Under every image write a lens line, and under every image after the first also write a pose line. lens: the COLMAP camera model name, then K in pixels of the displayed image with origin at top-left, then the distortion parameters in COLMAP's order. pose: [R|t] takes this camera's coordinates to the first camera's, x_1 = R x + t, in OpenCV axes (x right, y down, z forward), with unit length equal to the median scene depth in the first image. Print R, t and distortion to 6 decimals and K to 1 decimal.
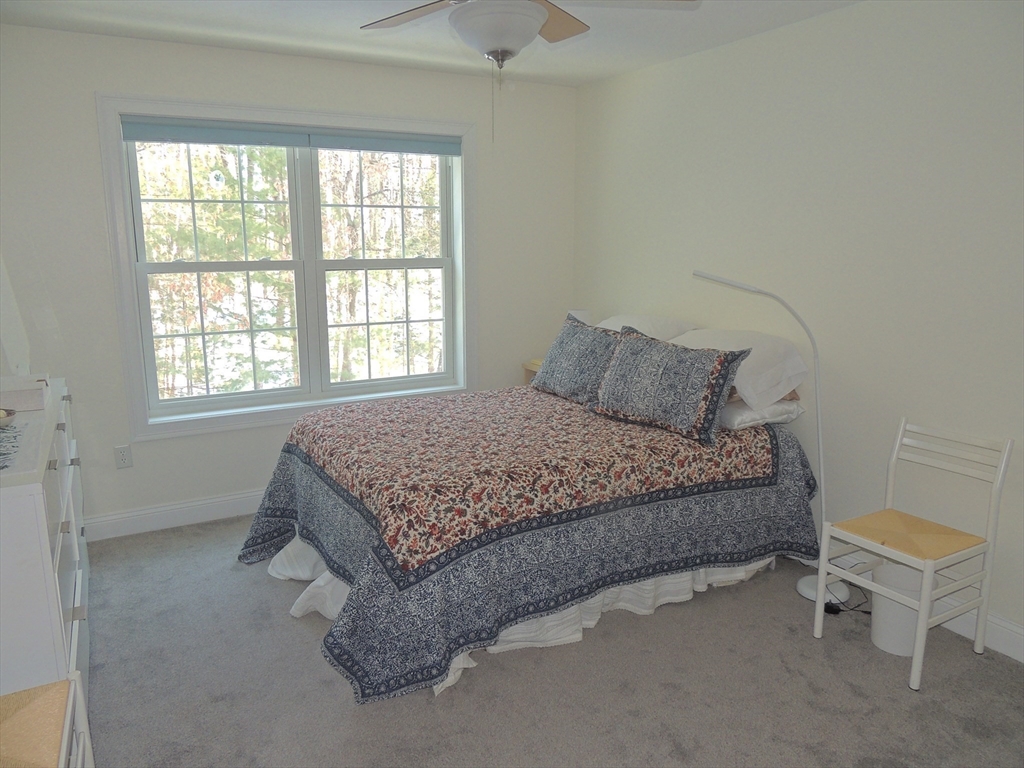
lens RADIAL K [[720.9, 0, 512.0], [0, 720.9, 384.0], [0, 0, 1]] dist [0.000611, -0.001163]
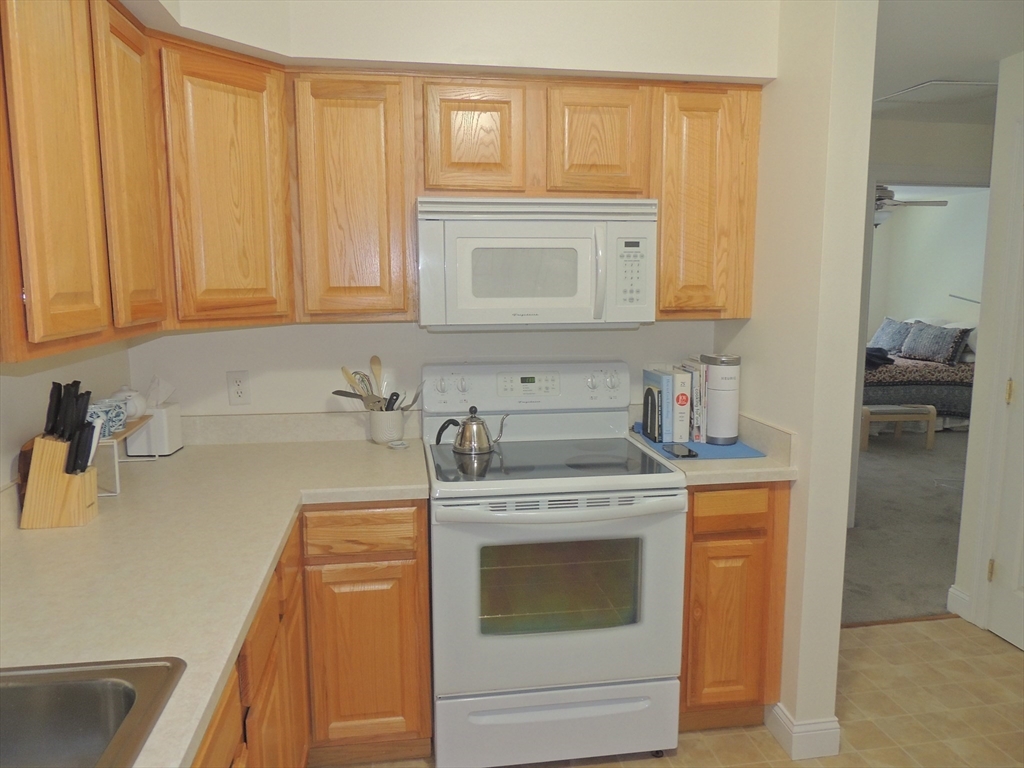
lens RADIAL K [[720.9, 0, 512.0], [0, 720.9, 384.0], [0, 0, 1]] dist [0.000611, -0.001163]
pose [[0.933983, 0.051461, -0.353592, -0.248974], [-0.069693, 0.996805, -0.039016, 0.338610], [0.350454, 0.061084, 0.934586, -1.764103]]
